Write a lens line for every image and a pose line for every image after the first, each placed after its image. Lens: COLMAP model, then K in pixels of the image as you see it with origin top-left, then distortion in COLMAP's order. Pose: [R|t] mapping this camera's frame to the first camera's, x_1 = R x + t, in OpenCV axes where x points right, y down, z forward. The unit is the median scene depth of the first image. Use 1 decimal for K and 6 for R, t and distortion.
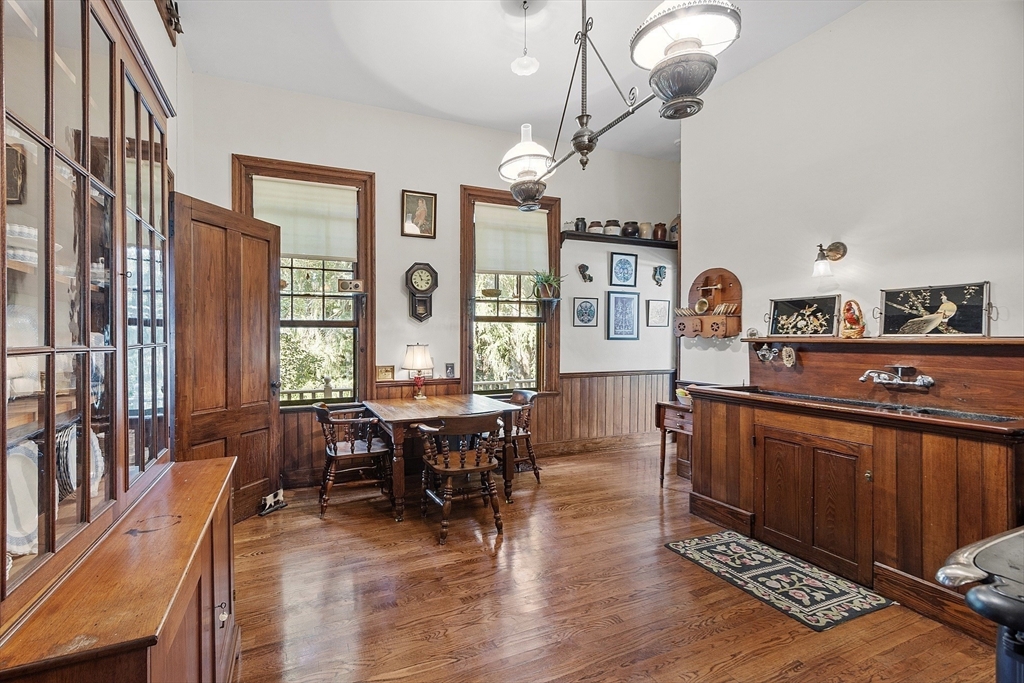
lens RADIAL K [[465.2, 0, 512.0], [0, 465.2, 341.5], [0, 0, 1]] dist [-0.001949, -0.000441]
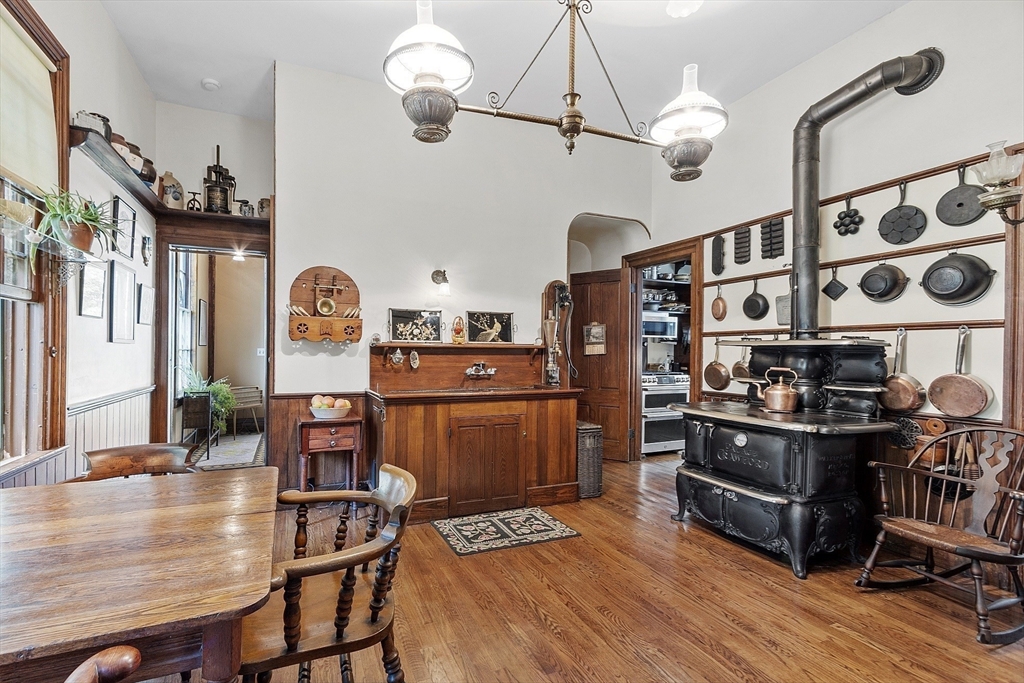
lens RADIAL K [[417.7, 0, 513.5], [0, 417.7, 352.0], [0, 0, 1]] dist [0.002426, 0.000341]
pose [[0.060528, -0.008248, 0.998132, -0.529822], [0.000610, 0.999966, 0.008226, 0.007047], [-0.998166, 0.000111, 0.060531, 0.833262]]
